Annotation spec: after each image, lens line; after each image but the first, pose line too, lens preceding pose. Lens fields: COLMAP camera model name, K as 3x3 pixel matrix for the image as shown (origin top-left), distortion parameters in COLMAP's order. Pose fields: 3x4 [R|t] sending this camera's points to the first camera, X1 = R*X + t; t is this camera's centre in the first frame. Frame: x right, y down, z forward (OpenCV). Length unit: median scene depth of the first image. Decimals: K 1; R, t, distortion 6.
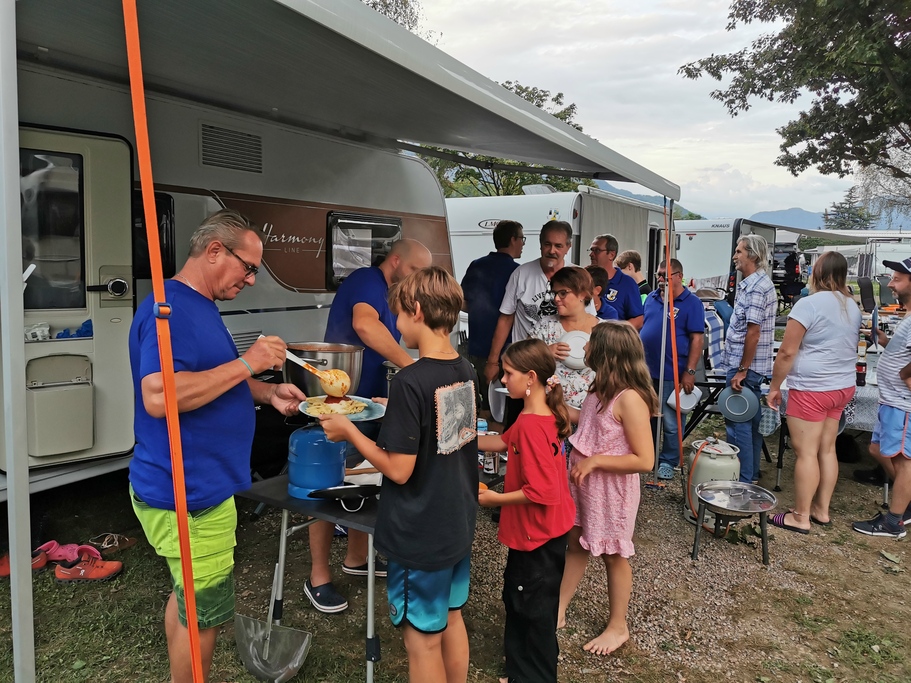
lens RADIAL K [[691.5, 0, 455.5], [0, 691.5, 341.5], [0, 0, 1]] dist [0.036428, -0.053335]
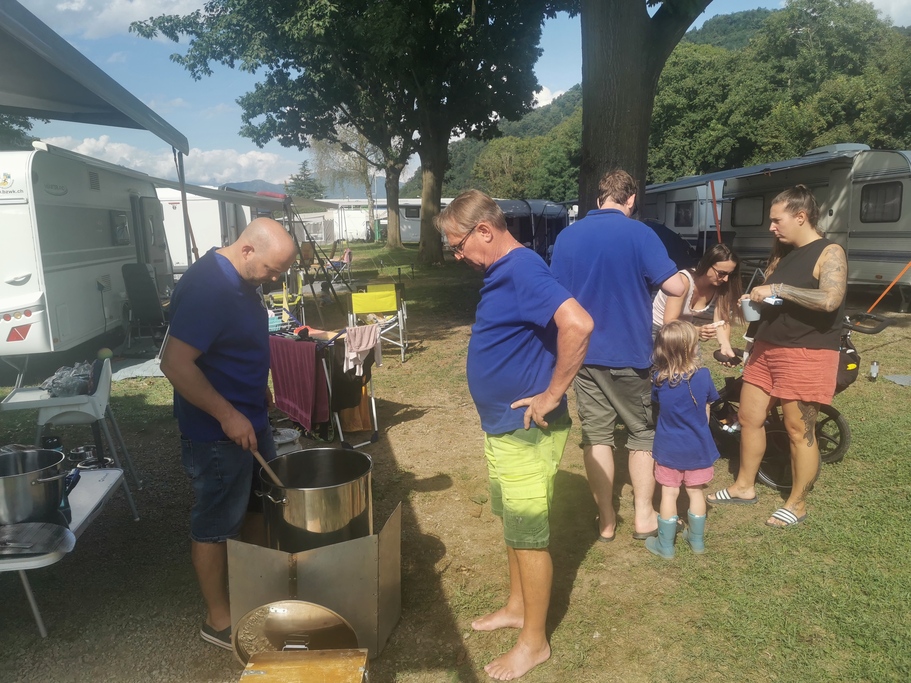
lens RADIAL K [[700.8, 0, 455.5], [0, 700.8, 341.5], [0, 0, 1]] dist [0.037488, -0.055250]
pose [[0.756644, -0.147012, 0.637085, -0.002182], [0.123998, 0.988975, 0.080945, -0.002193], [-0.641961, 0.017750, 0.766532, 0.034477]]
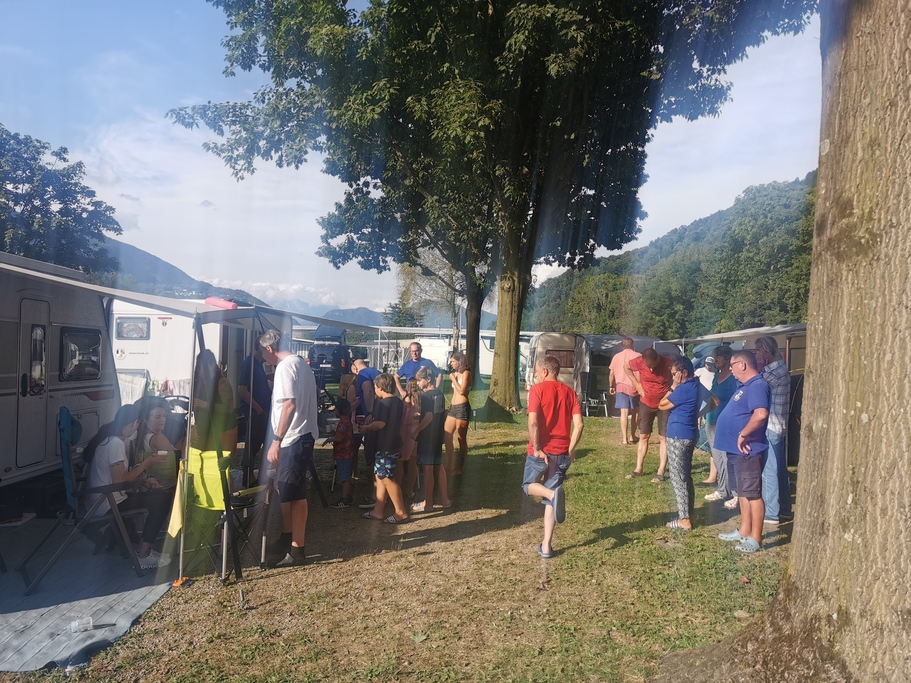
lens RADIAL K [[713.1, 0, 439.5], [0, 713.1, 339.2], [0, 0, 1]] dist [0.016301, 0.001912]
pose [[0.846589, 0.013048, 0.532088, 0.158929], [0.059698, 0.991063, -0.119287, -0.023795], [-0.528889, 0.132751, 0.838244, 0.199215]]
